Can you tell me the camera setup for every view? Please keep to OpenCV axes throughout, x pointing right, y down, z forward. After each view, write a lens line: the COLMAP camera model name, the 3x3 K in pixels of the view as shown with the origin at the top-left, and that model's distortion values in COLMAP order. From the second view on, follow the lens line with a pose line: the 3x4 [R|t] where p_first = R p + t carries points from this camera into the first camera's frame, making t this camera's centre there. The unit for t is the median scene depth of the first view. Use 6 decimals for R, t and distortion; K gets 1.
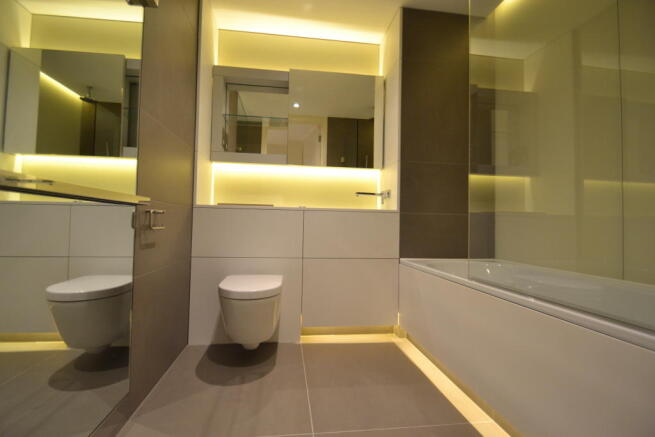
lens RADIAL K [[288.4, 0, 322.6], [0, 288.4, 215.5], [0, 0, 1]] dist [0.000217, -0.005907]
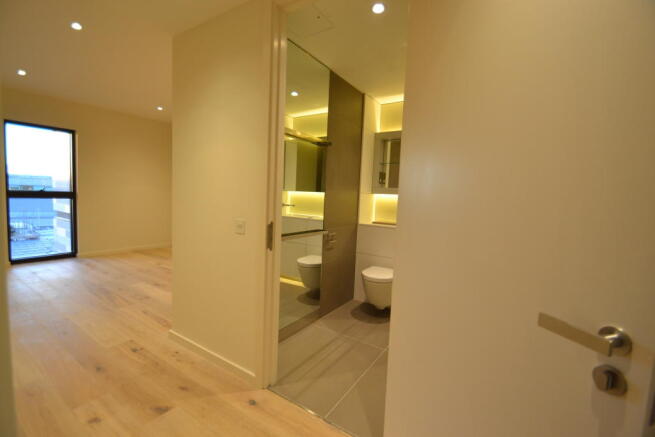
lens RADIAL K [[288.4, 0, 323.9], [0, 288.4, 217.4], [0, 0, 1]] dist [0.000217, -0.005907]
pose [[0.767137, 0.057083, -0.638939, 0.610168], [-0.013268, 0.997232, 0.073164, -0.232806], [0.641347, -0.047649, 0.765770, -0.574427]]
